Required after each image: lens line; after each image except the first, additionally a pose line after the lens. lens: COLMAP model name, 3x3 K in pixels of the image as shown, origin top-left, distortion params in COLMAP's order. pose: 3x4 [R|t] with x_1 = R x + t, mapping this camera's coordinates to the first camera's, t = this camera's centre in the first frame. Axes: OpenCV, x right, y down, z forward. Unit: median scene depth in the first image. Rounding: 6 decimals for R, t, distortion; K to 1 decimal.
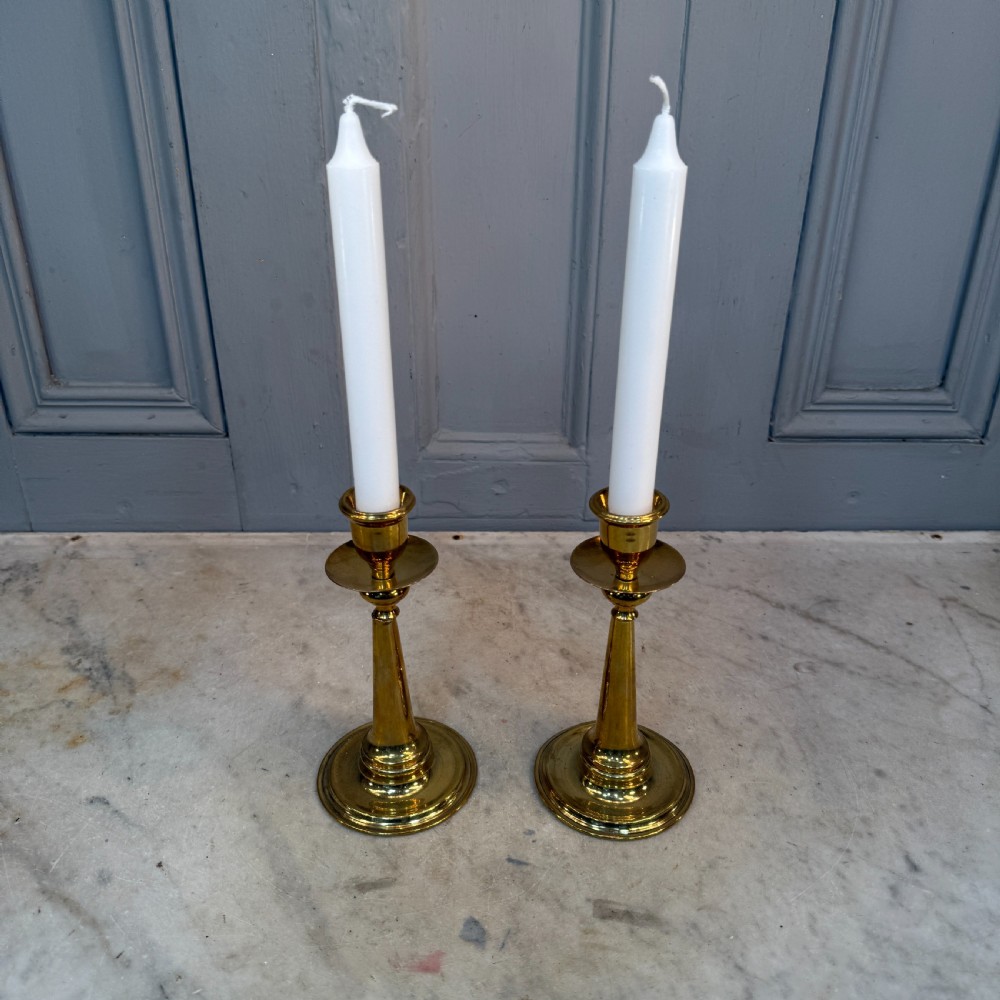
lens RADIAL K [[966.2, 0, 499.0], [0, 966.2, 502.8], [0, 0, 1]] dist [0.176879, -0.431066]
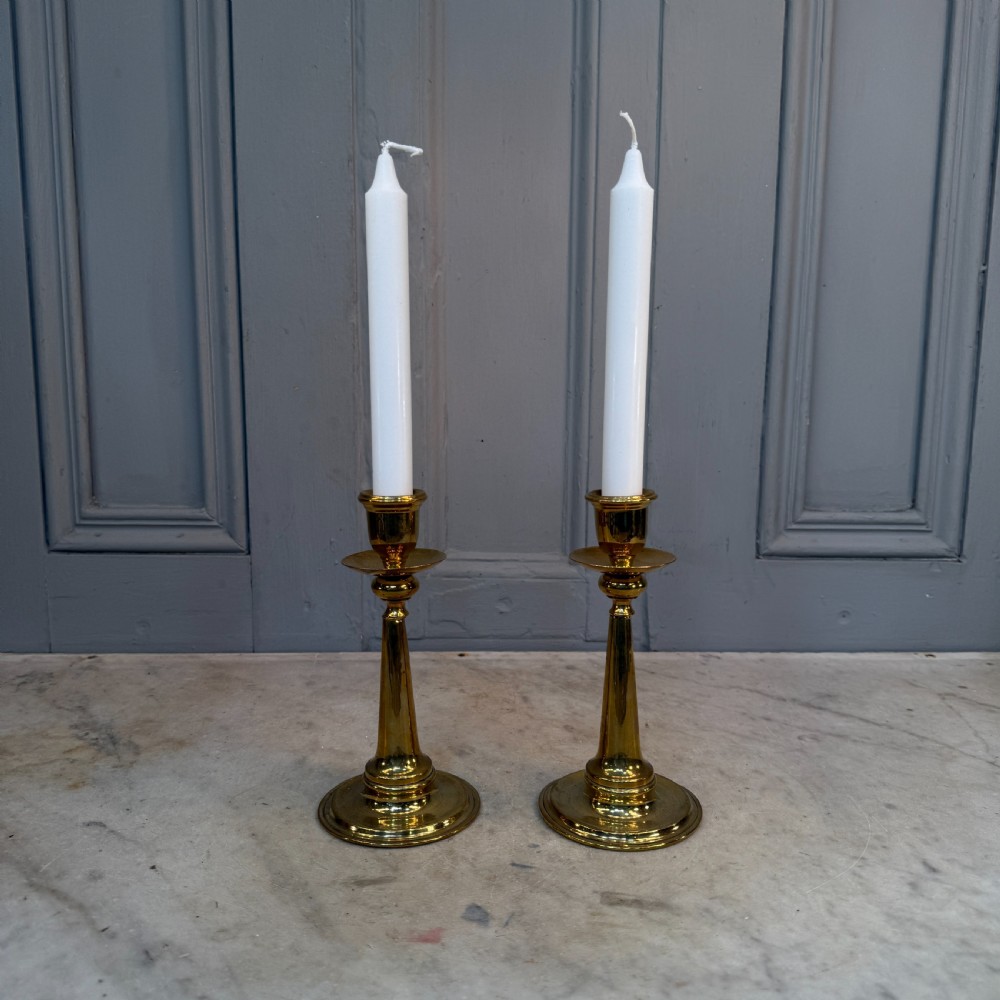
lens RADIAL K [[964.5, 0, 496.6], [0, 964.5, 501.3], [0, 0, 1]] dist [0.174030, -0.416460]
pose [[0.999973, 0.000468, -0.007381, 0.000755], [-0.002905, 0.942638, -0.333805, 0.269048], [0.006801, 0.333817, 0.942613, -0.024798]]
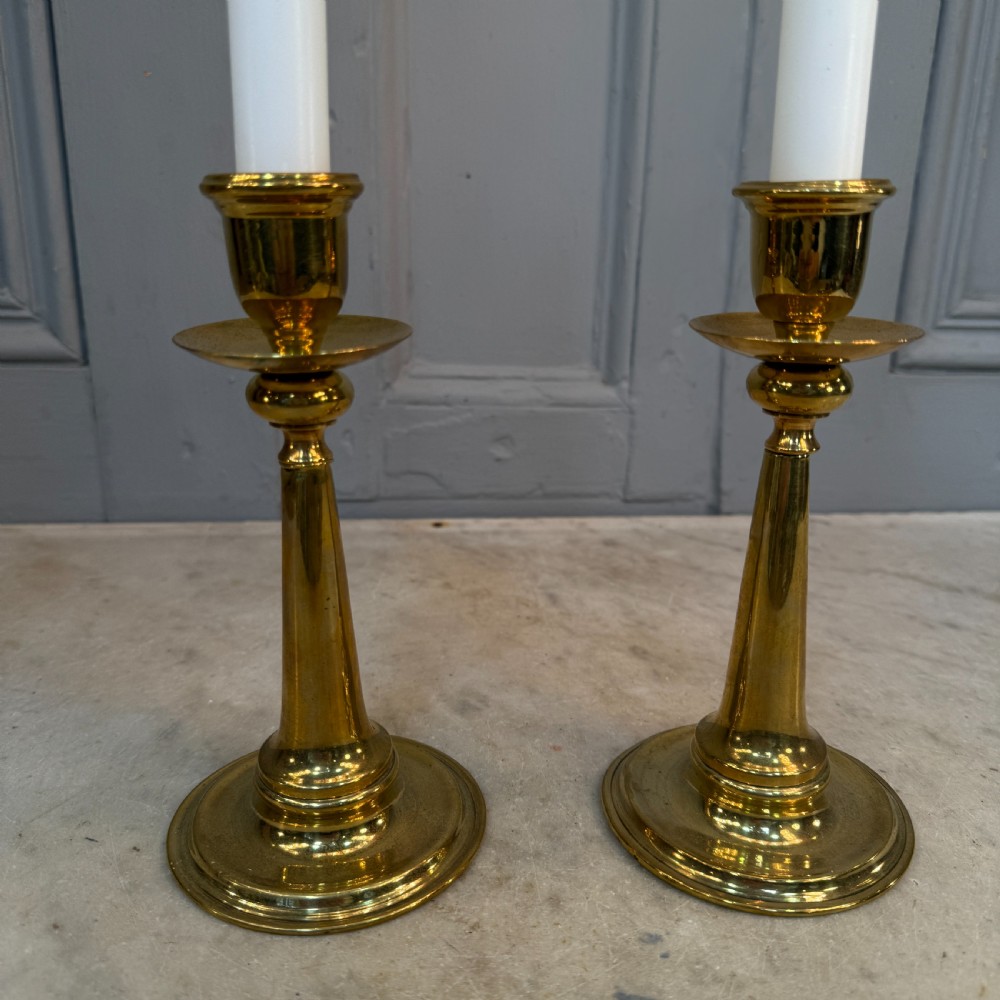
lens RADIAL K [[976.2, 0, 507.4], [0, 976.2, 509.3], [0, 0, 1]] dist [0.157483, -0.434148]
pose [[0.997047, -0.009215, 0.076235, -0.056683], [0.022323, 0.984682, -0.172926, 0.170678], [-0.073474, 0.174117, 0.981980, 0.402678]]
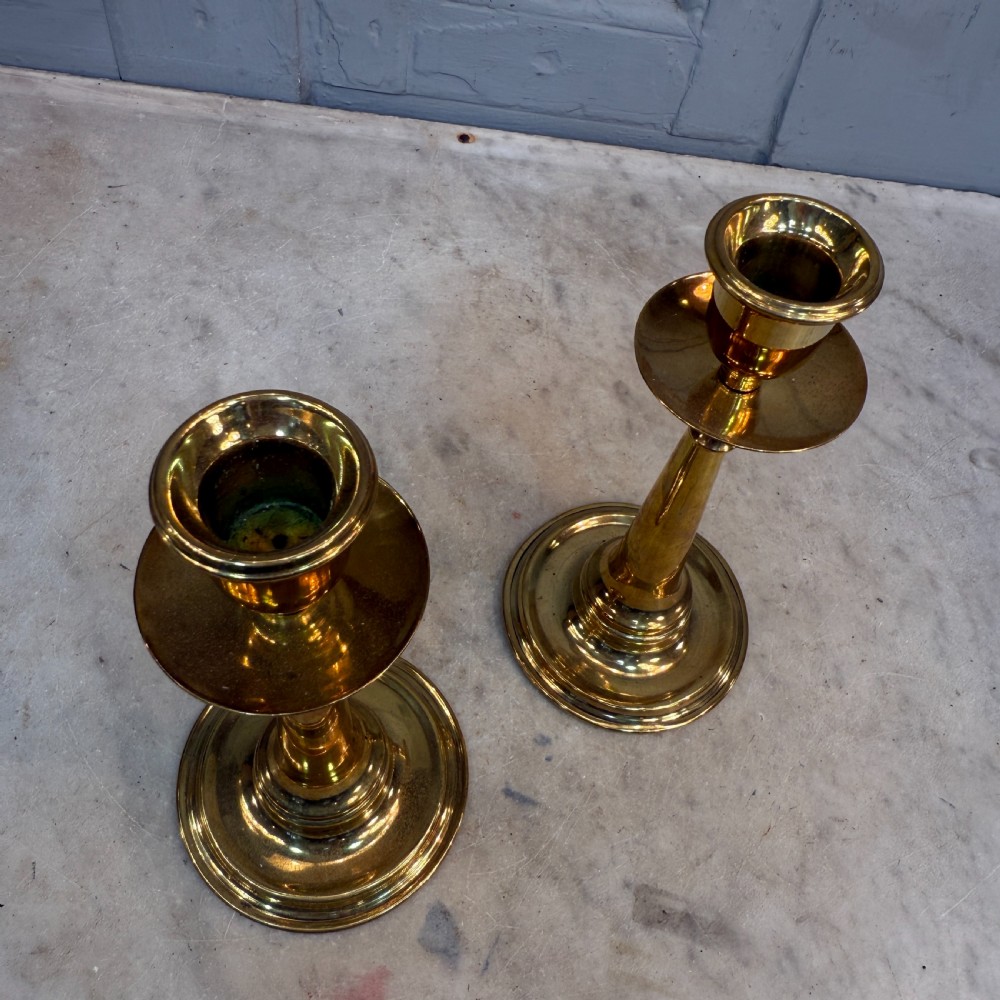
lens RADIAL K [[971.9, 0, 493.6], [0, 971.9, 455.7], [0, 0, 1]] dist [-0.002988, 0.006938]
pose [[0.992237, 0.112521, 0.052955, -0.042307], [-0.124313, 0.885848, 0.447012, -0.077776], [0.003388, -0.450125, 0.892959, 0.420490]]
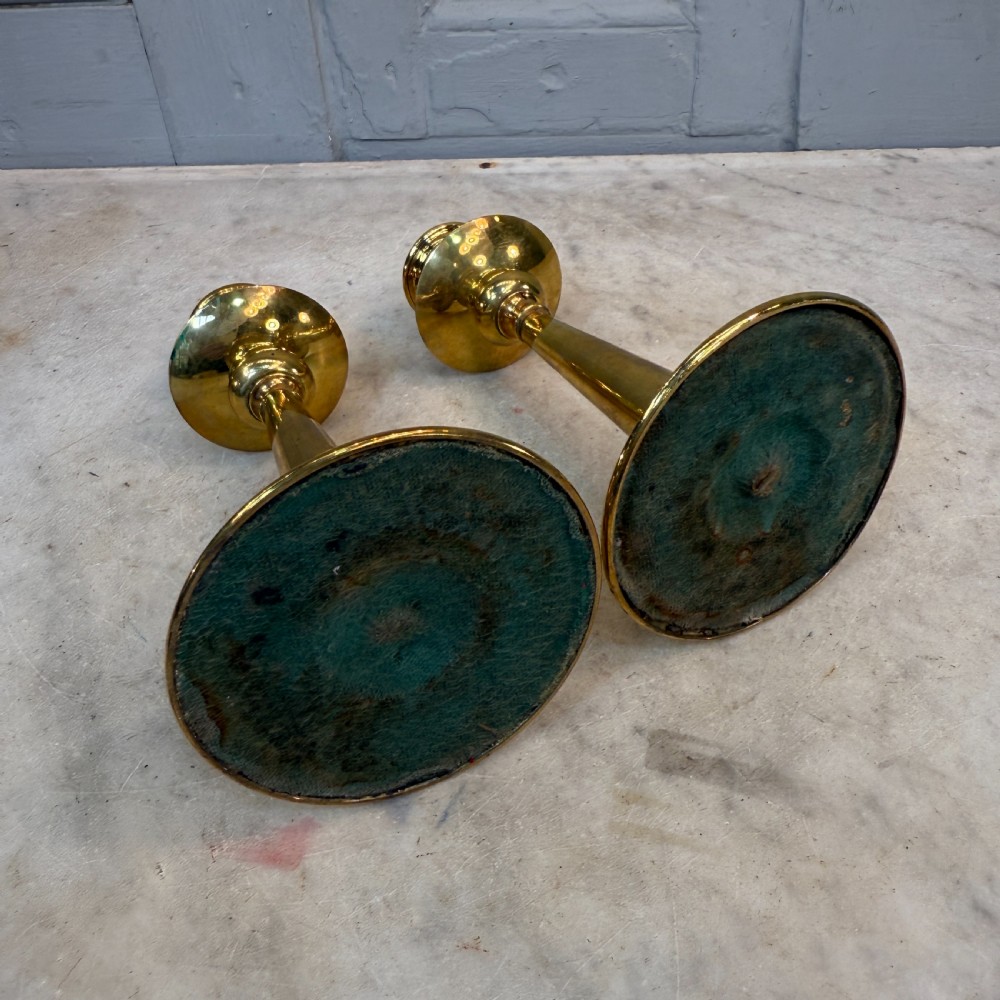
lens RADIAL K [[971.9, 0, 493.6], [0, 971.9, 455.7], [0, 0, 1]] dist [-0.002988, 0.006938]
pose [[0.991067, 0.019420, -0.131944, 0.059682], [0.002265, 0.986748, 0.162246, 0.145115], [0.133346, -0.161095, 0.977889, 0.408417]]
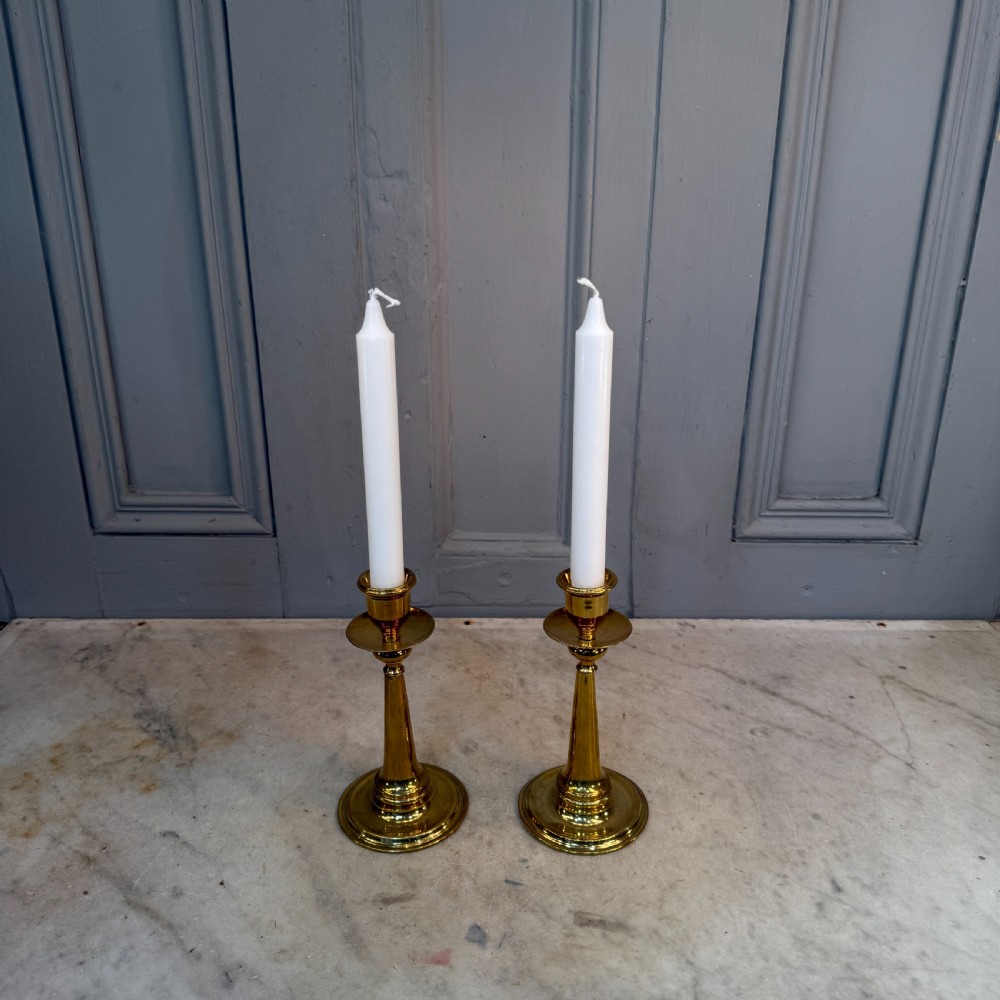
lens RADIAL K [[964.0, 0, 503.8], [0, 964.0, 505.9], [0, 0, 1]] dist [0.208313, -0.528485]
pose [[0.999933, 0.001935, -0.011386, 0.015425], [-0.003102, 0.994636, -0.103395, 0.019332], [0.011125, 0.103423, 0.994575, -0.205260]]
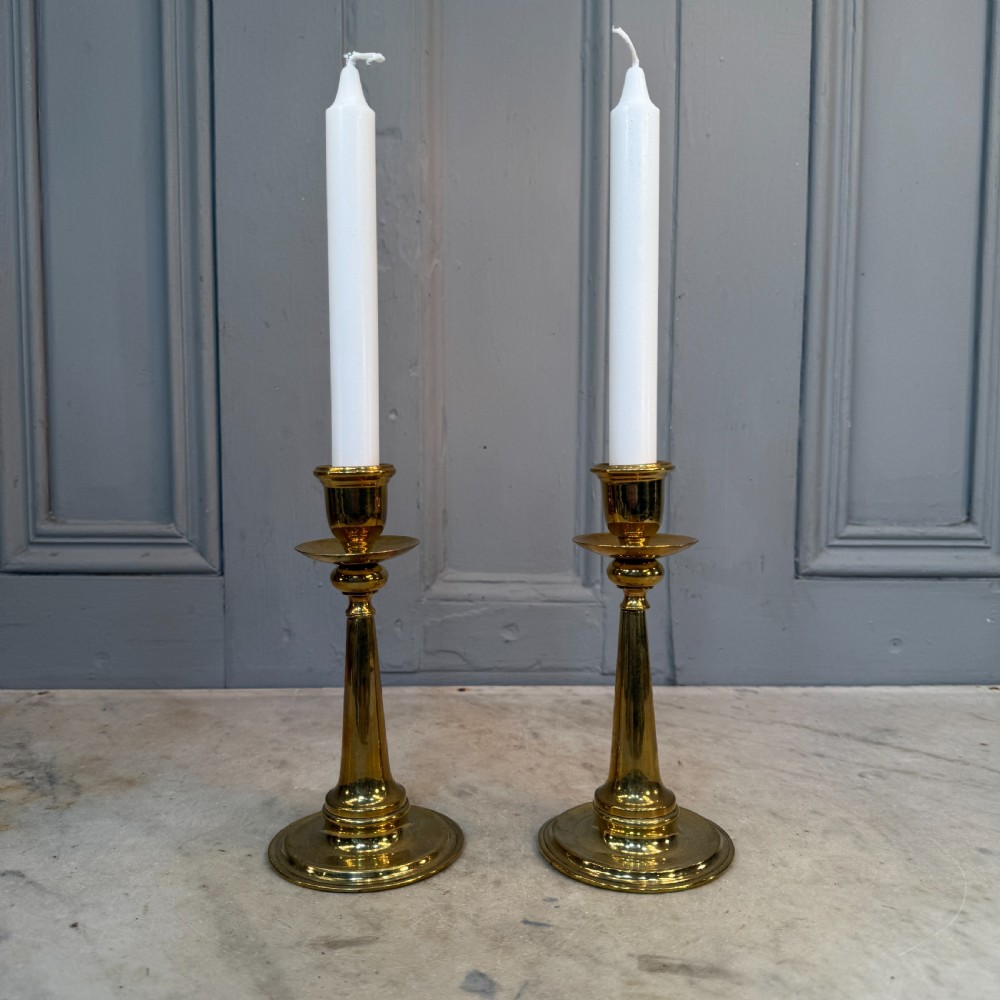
lens RADIAL K [[964.5, 0, 496.6], [0, 964.5, 501.3], [0, 0, 1]] dist [0.174030, -0.416460]
pose [[0.999953, -0.002779, -0.009280, -0.003194], [-0.001208, 0.914713, -0.404101, 0.287767], [0.009612, 0.404094, 0.914667, 0.124057]]
